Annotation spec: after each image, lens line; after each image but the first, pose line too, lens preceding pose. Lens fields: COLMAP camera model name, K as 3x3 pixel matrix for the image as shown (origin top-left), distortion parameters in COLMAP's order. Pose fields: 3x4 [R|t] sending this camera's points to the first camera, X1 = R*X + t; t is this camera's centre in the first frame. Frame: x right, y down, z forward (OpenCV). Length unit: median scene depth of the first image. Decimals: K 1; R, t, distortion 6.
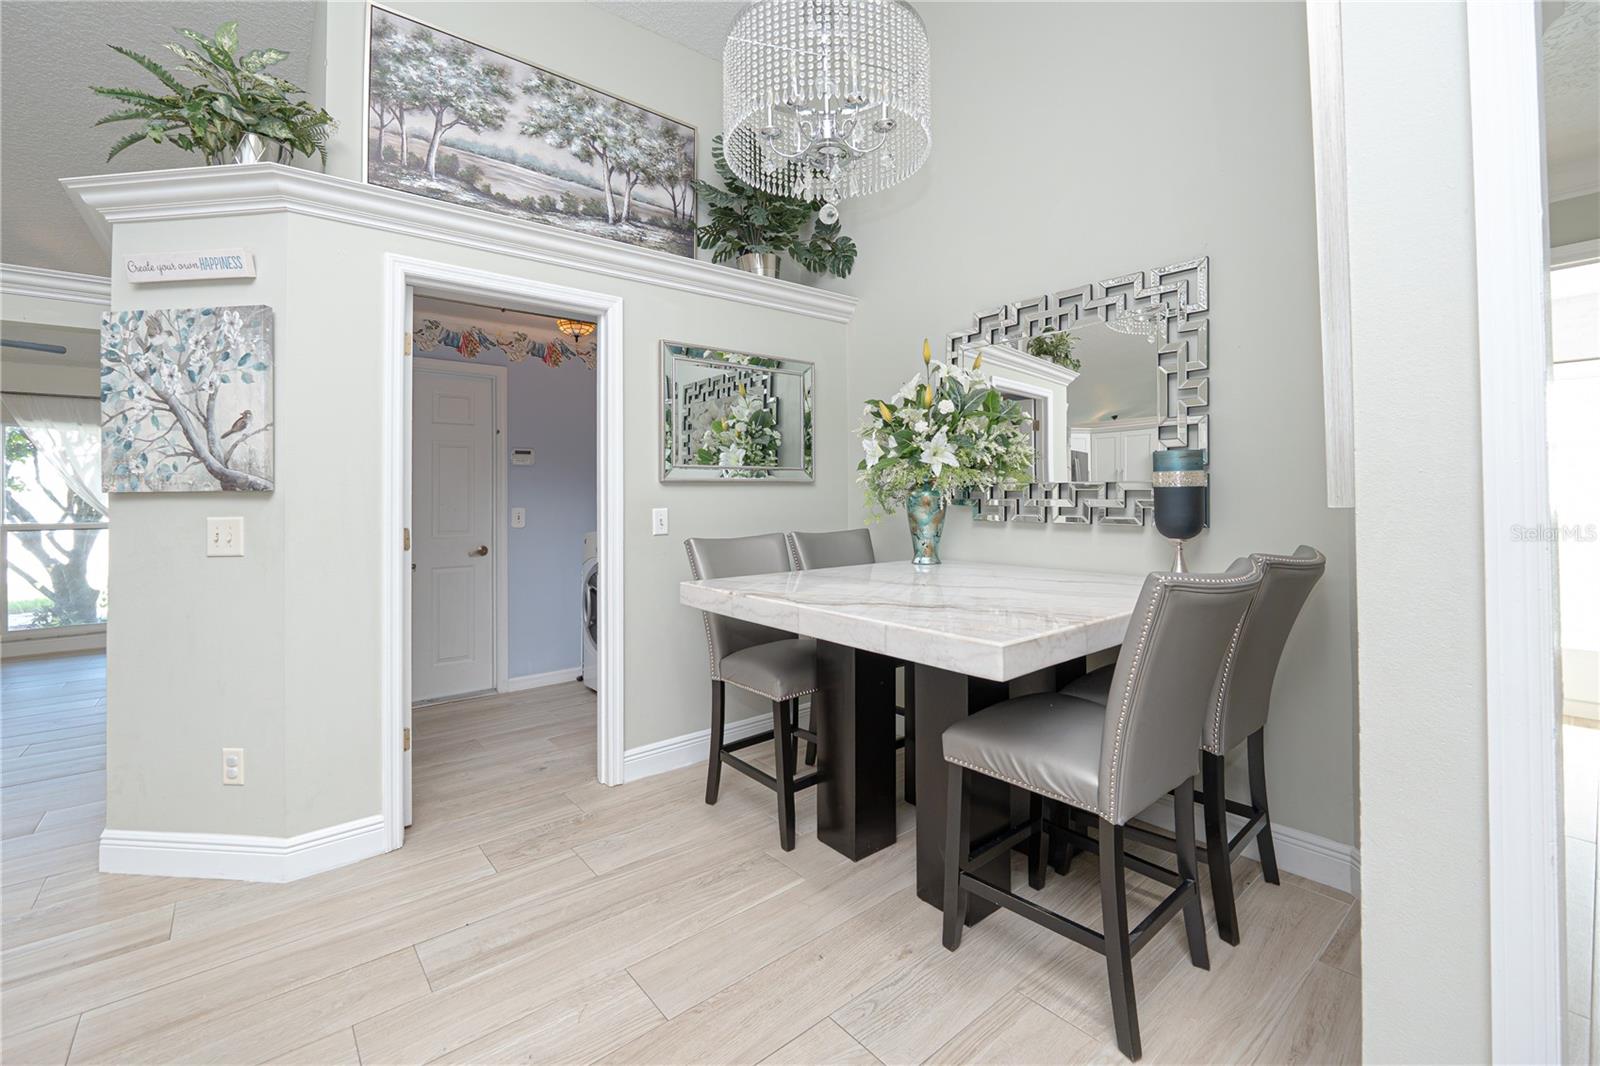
lens RADIAL K [[684.3, 0, 817.1], [0, 684.3, 488.1], [0, 0, 1]] dist [-0.011440, -0.000036]
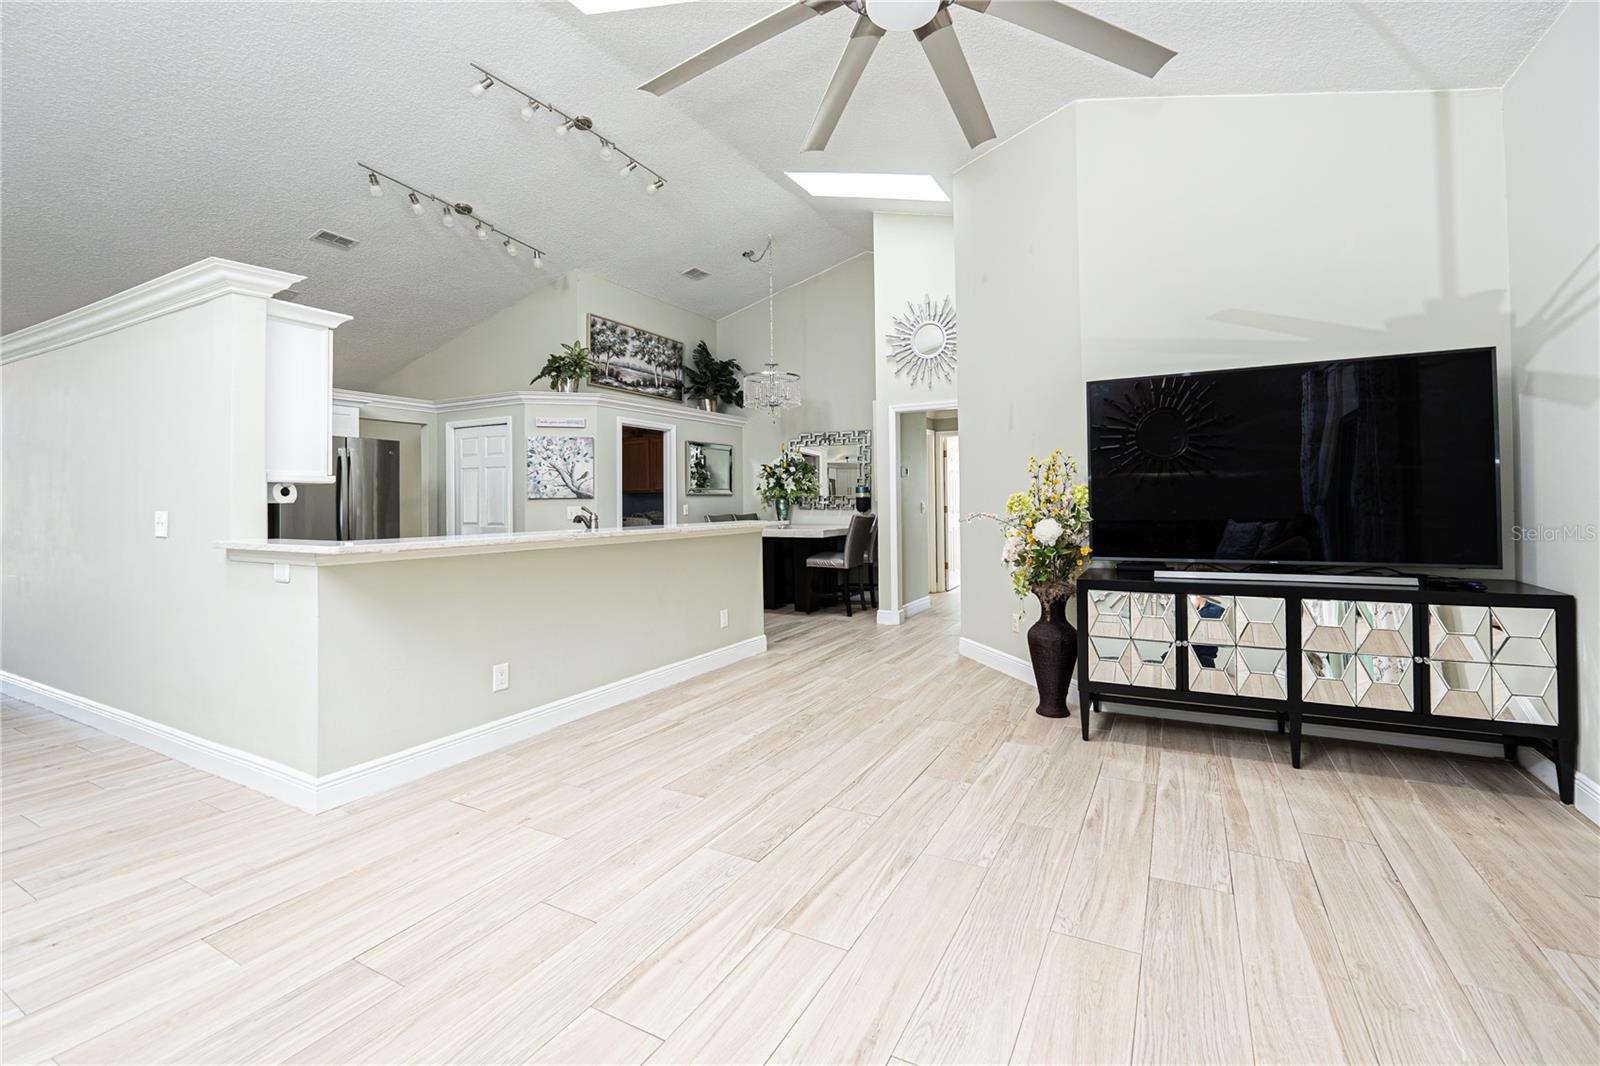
lens RADIAL K [[679.6, 0, 837.8], [0, 679.6, 498.6], [0, 0, 1]] dist [-0.011591, 0.000034]
pose [[0.921719, 0.002851, 0.387847, -0.710062], [-0.005282, 0.999973, 0.005203, -0.010154], [-0.387821, -0.006844, 0.921709, -1.637693]]
